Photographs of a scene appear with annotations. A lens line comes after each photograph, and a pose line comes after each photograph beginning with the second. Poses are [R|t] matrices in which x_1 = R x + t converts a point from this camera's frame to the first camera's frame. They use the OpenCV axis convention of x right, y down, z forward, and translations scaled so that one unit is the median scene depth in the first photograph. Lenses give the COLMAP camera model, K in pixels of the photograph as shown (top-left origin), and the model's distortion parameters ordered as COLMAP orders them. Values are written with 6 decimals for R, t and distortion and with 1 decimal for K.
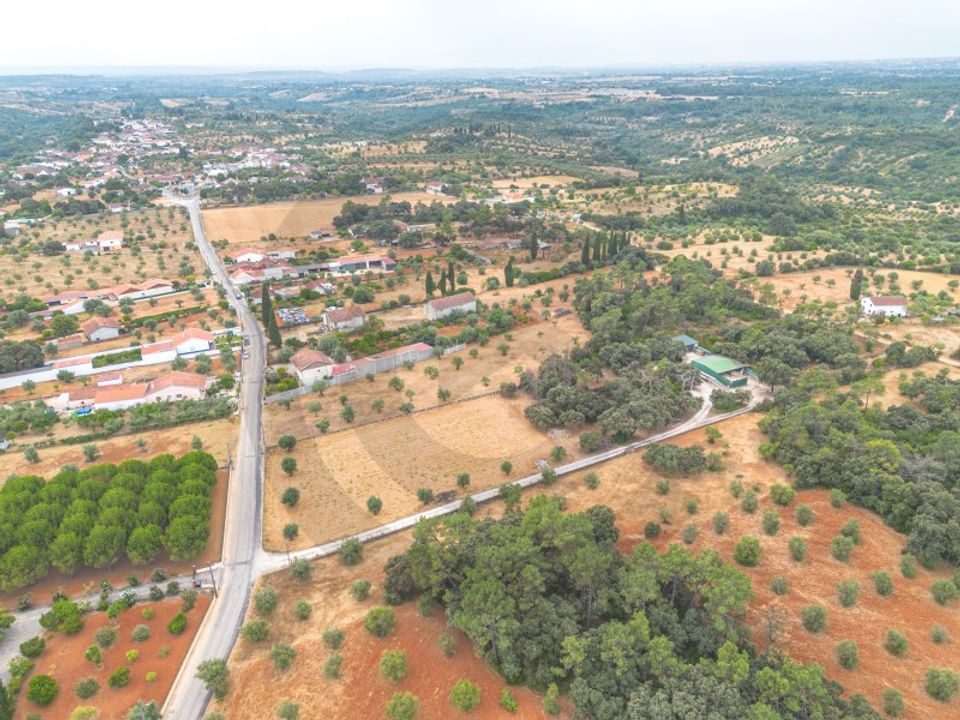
lens RADIAL K [[924.1, 0, 494.2], [0, 924.1, 364.5], [0, 0, 1]] dist [0.105822, -0.173052]
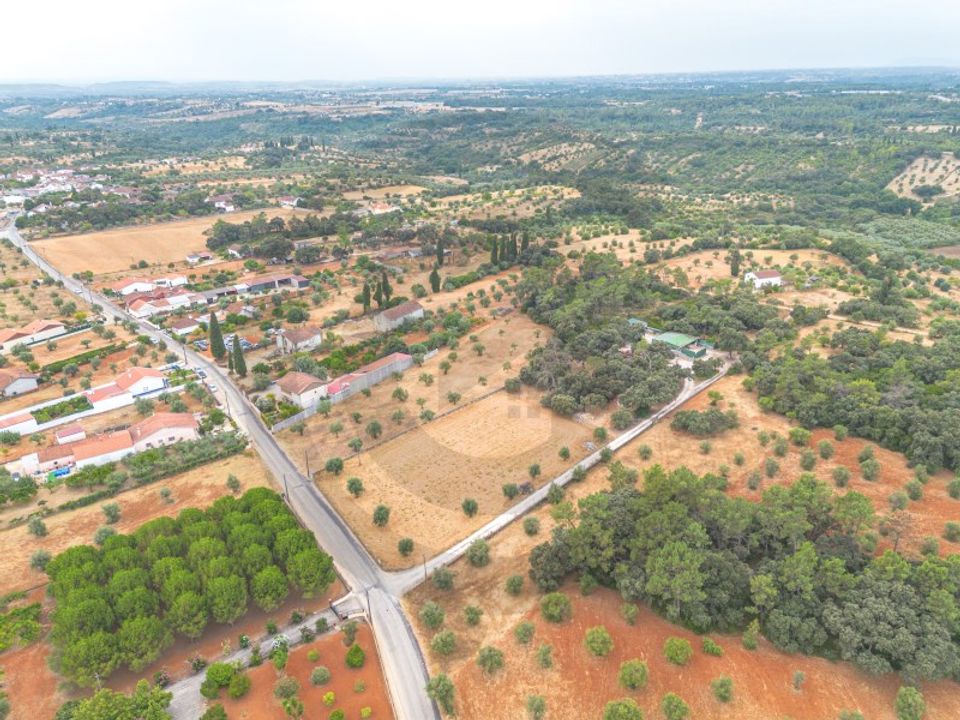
lens RADIAL K [[924.1, 0, 494.2], [0, 924.1, 364.5], [0, 0, 1]] dist [0.105822, -0.173052]
pose [[0.919171, -0.117301, 0.375985, -0.295010], [0.123264, 0.992340, 0.008250, -0.005258], [-0.374072, 0.038762, 0.926589, 0.030326]]
